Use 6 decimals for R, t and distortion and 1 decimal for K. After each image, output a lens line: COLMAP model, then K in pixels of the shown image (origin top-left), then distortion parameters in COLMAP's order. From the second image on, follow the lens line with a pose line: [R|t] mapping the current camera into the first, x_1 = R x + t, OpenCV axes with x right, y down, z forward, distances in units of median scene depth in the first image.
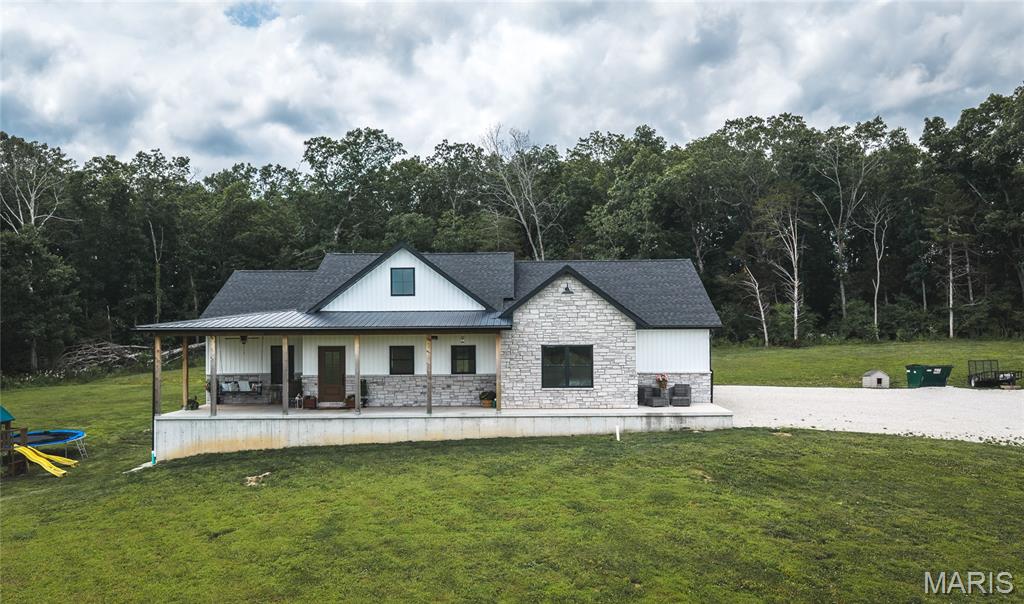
lens RADIAL K [[871.2, 0, 517.6], [0, 871.2, 293.3], [0, 0, 1]] dist [0.027095, -0.047587]
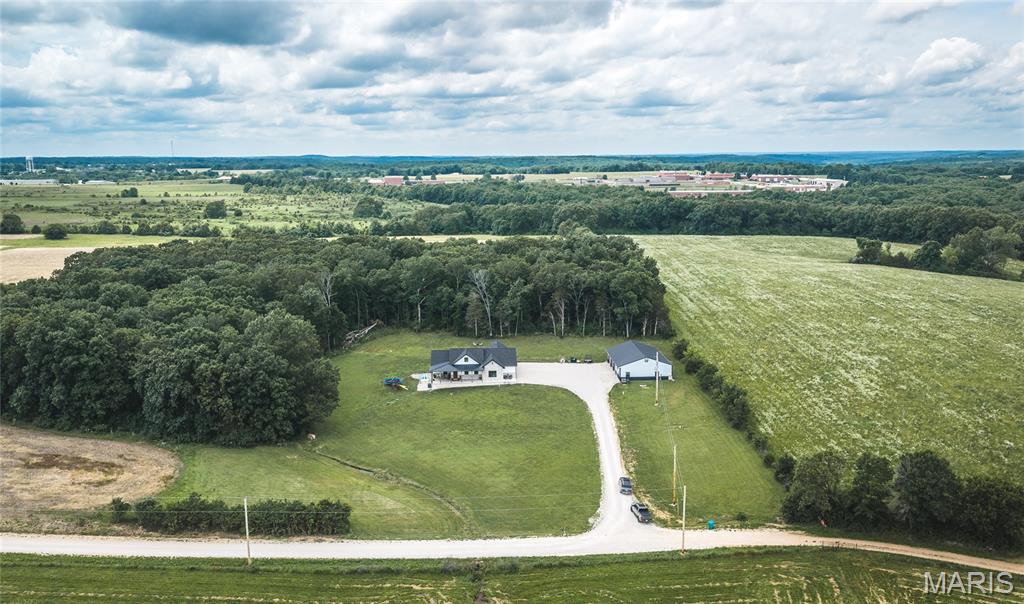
lens RADIAL K [[871.2, 0, 507.8], [0, 871.2, 302.6], [0, 0, 1]] dist [0.027095, -0.047587]
pose [[0.998915, -0.014537, 0.044254, -0.096413], [0.004643, 0.976393, 0.215950, -1.614078], [-0.046348, -0.215510, 0.975401, -4.591158]]
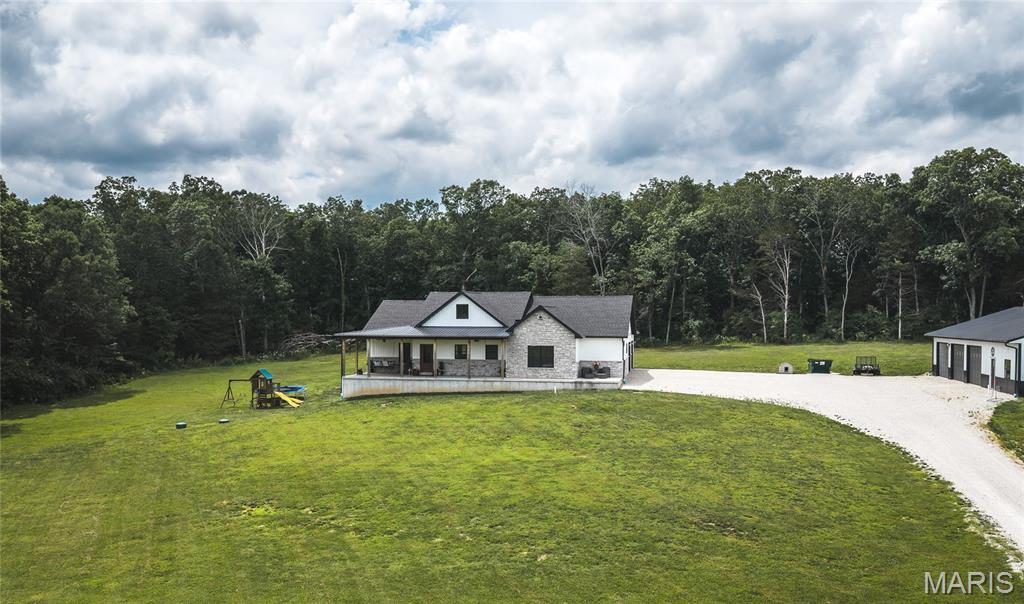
lens RADIAL K [[871.2, 0, 518.5], [0, 871.2, 303.4], [0, 0, 1]] dist [0.027095, -0.047587]
pose [[0.981728, 0.006881, -0.190165, 0.332846], [-0.001117, 0.999537, 0.030401, -0.083595], [0.190286, -0.029633, 0.981281, -0.811756]]
